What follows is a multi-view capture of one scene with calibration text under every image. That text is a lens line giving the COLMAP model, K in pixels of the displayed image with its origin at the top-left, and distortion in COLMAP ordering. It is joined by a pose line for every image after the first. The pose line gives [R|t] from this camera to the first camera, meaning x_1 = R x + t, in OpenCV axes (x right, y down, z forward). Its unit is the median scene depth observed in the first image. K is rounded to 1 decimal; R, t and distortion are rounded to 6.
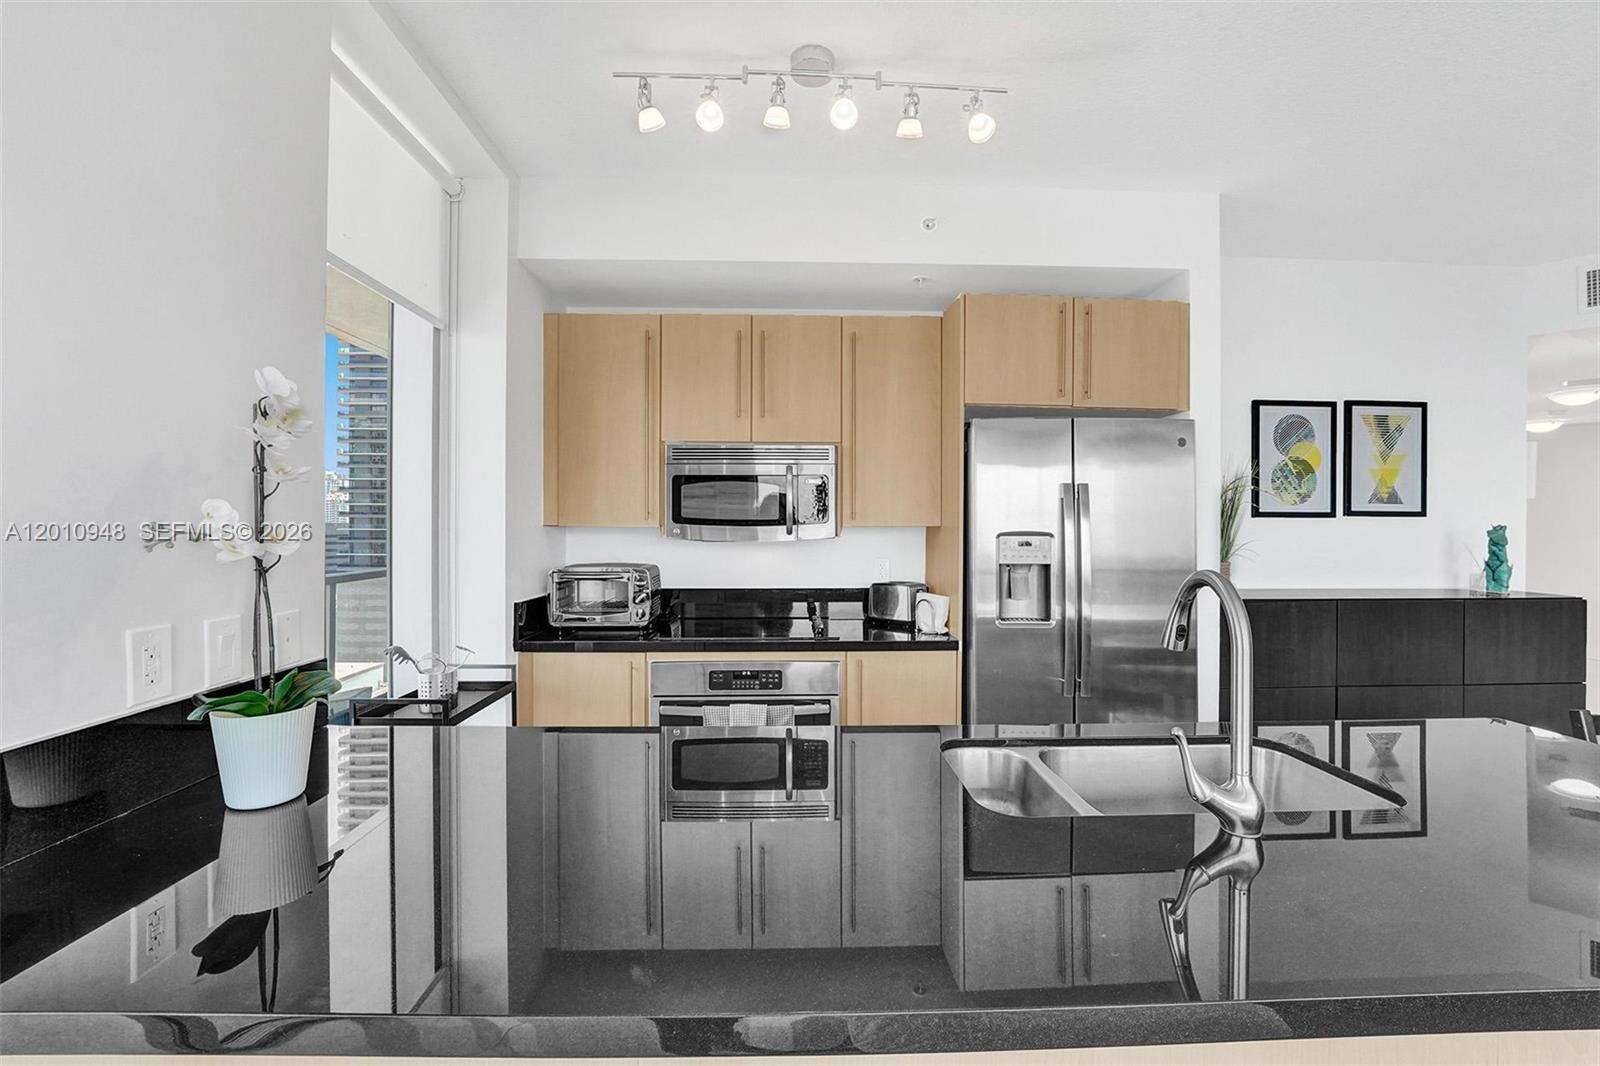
lens RADIAL K [[662.4, 0, 797.9], [0, 662.4, 525.0], [0, 0, 1]] dist [-0.028554, 0.004389]
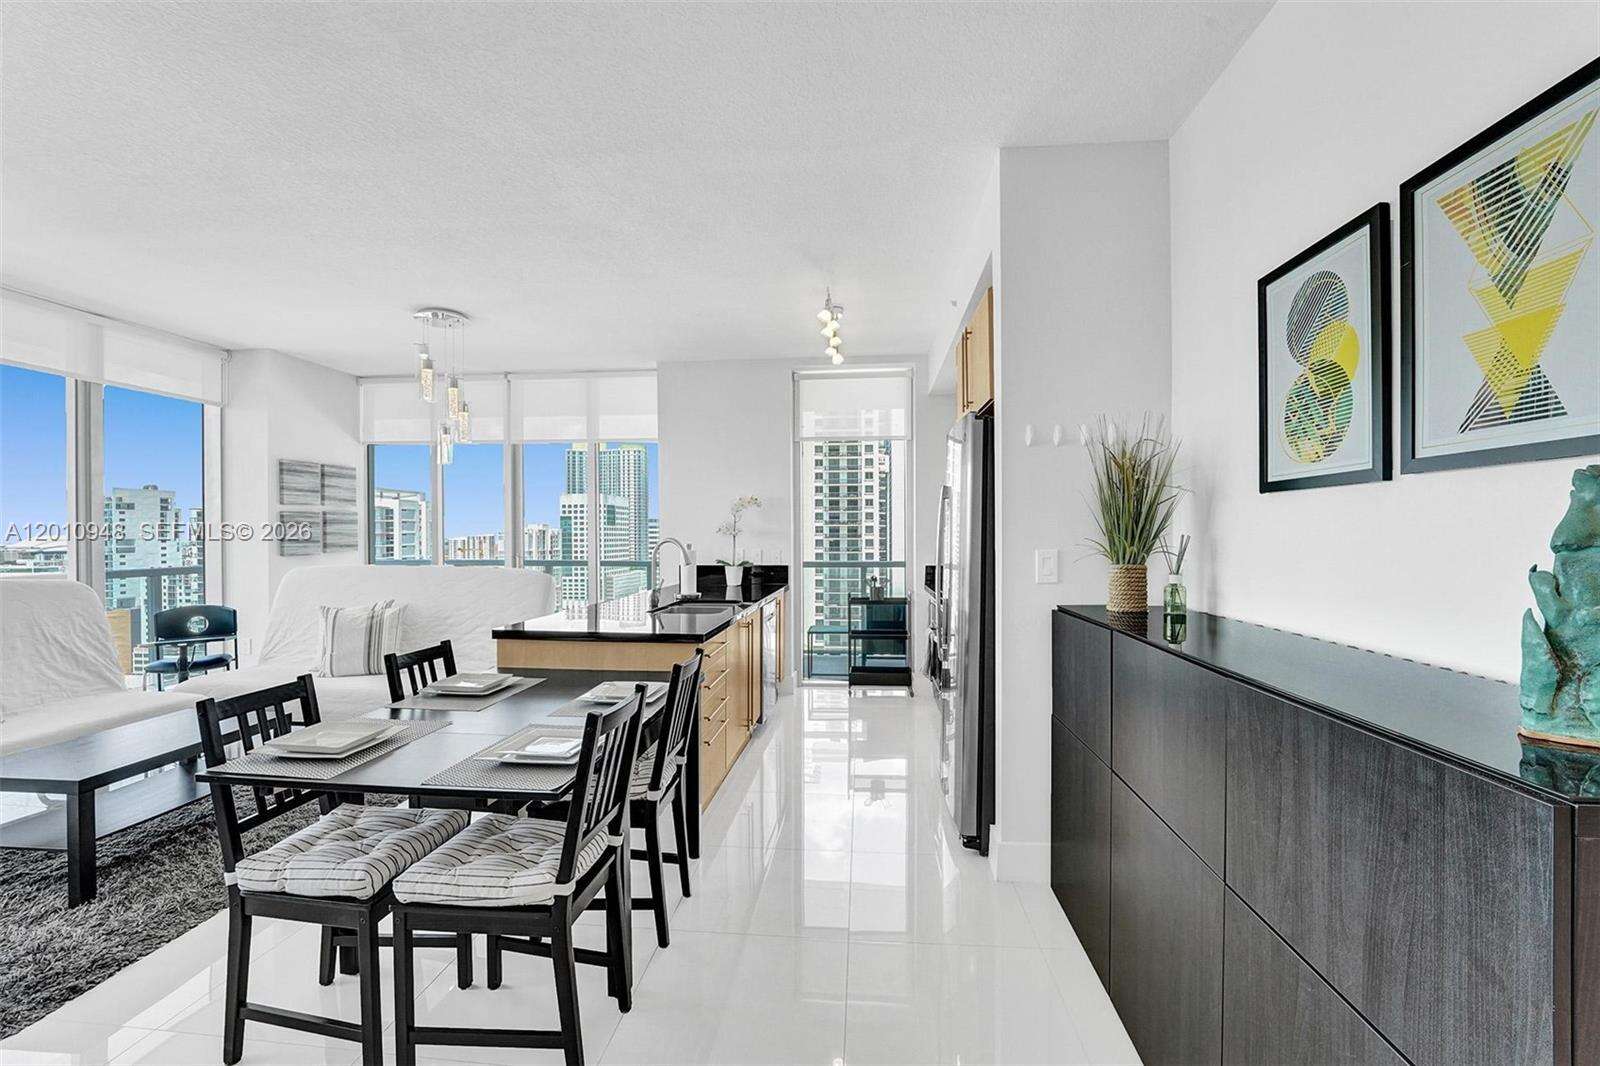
lens RADIAL K [[666.3, 0, 799.9], [0, 666.3, 540.5], [0, 0, 1]] dist [-0.033614, 0.005826]
pose [[-0.130396, 0.004397, -0.991452, 1.290256], [0.002125, 0.999989, 0.004156, 0.024816], [0.991460, -0.001565, -0.130404, 0.684346]]
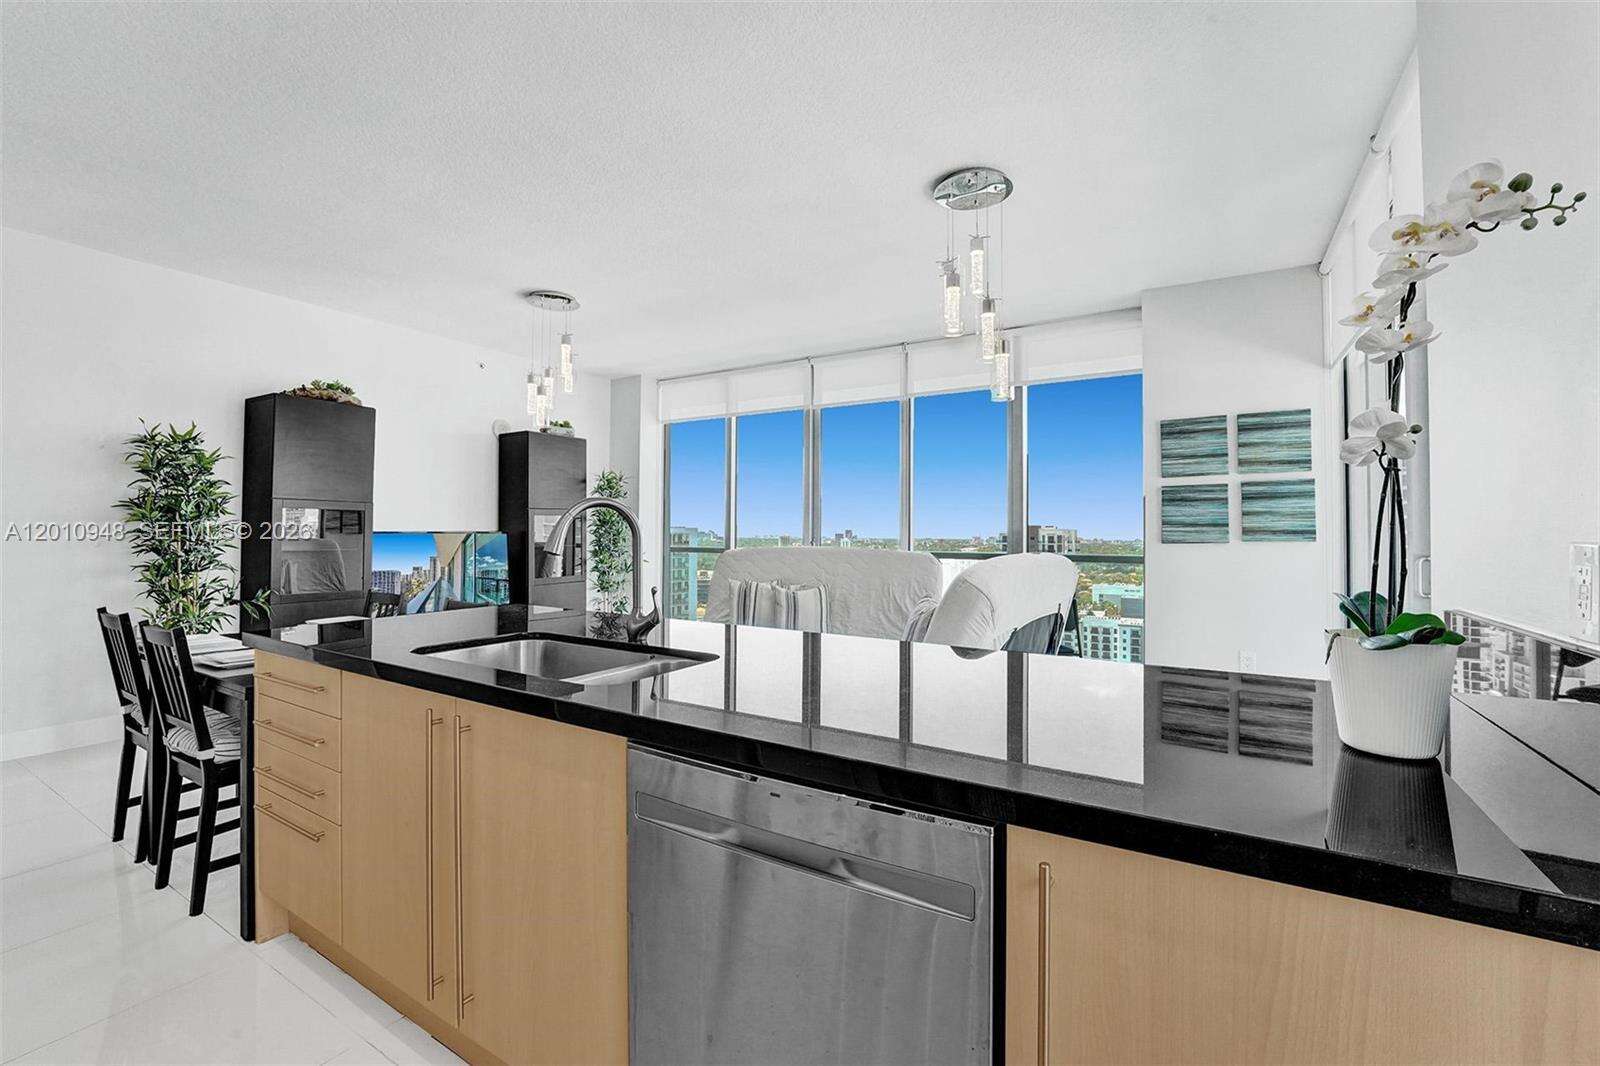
lens RADIAL K [[675.4, 0, 811.6], [0, 675.4, 519.6], [0, 0, 1]] dist [-0.021672, 0.000124]
pose [[-0.847556, 0.007131, 0.530657, -0.201529], [-0.004577, 0.999774, -0.020746, 0.049358], [-0.530686, -0.020012, -0.847332, 0.666261]]
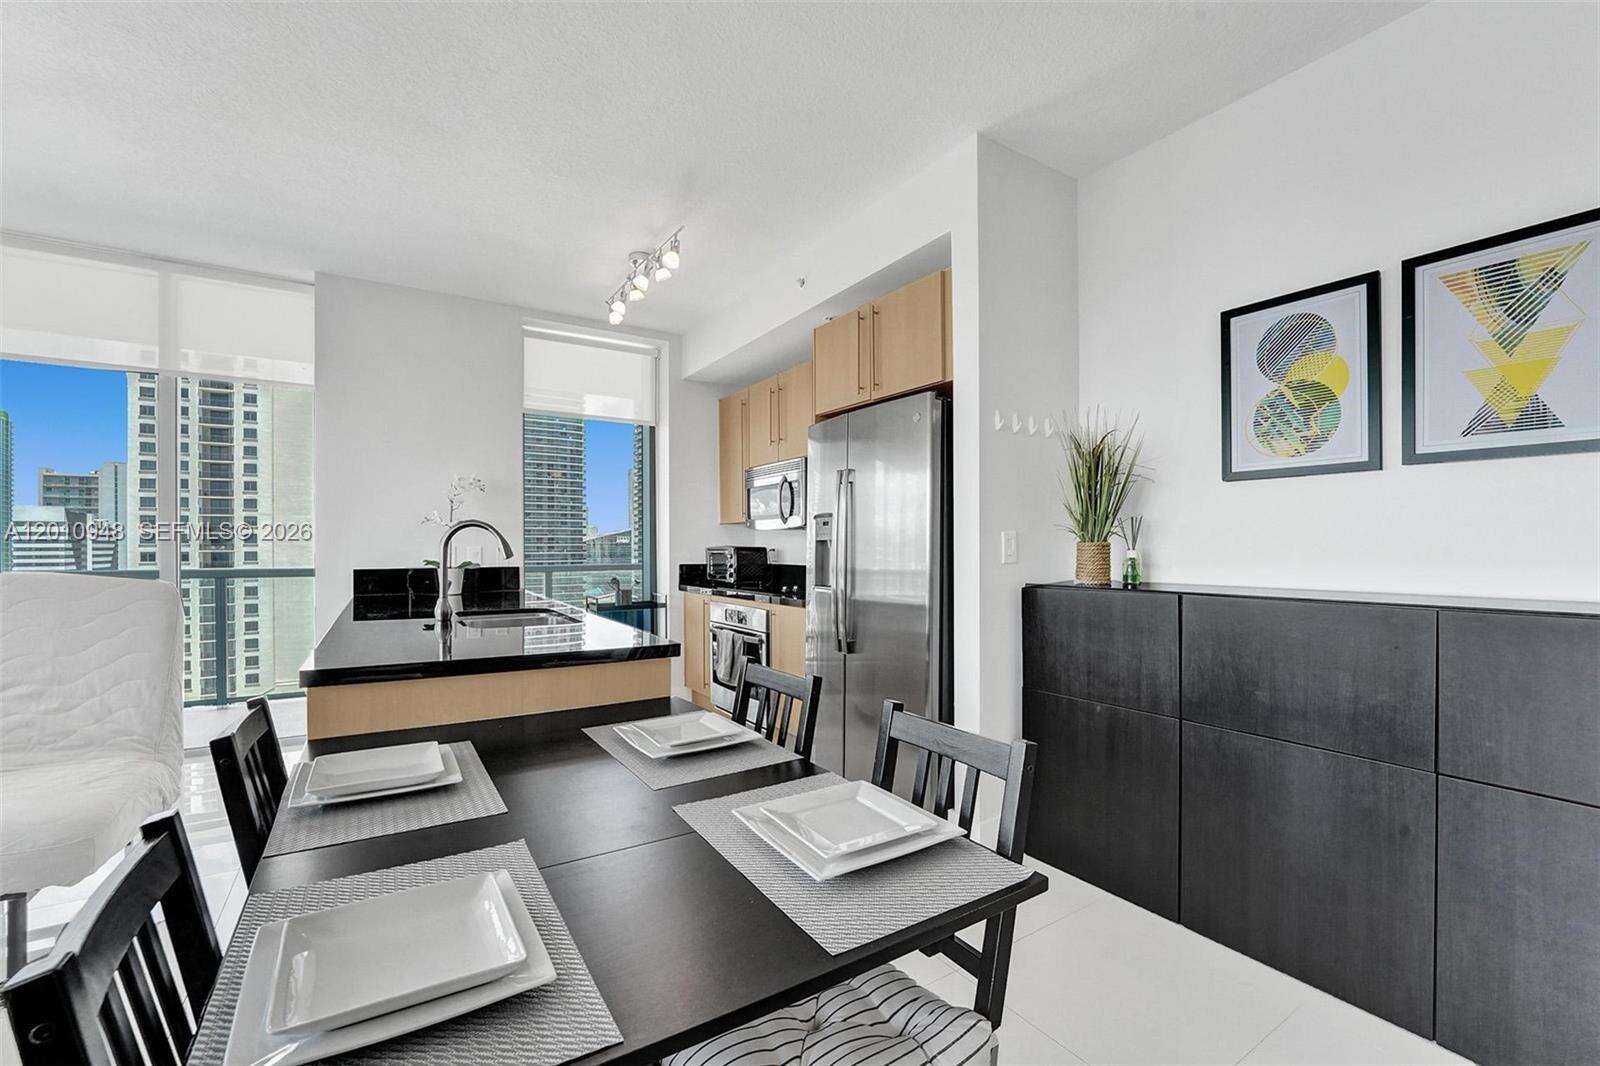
lens RADIAL K [[666.0, 0, 793.5], [0, 666.0, 543.3], [0, 0, 1]] dist [-0.031918, 0.004771]
pose [[0.505204, -0.007412, -0.862968, 1.063616], [0.002958, 0.999972, -0.006857, 0.057127], [0.862995, 0.000912, 0.505212, 0.254560]]
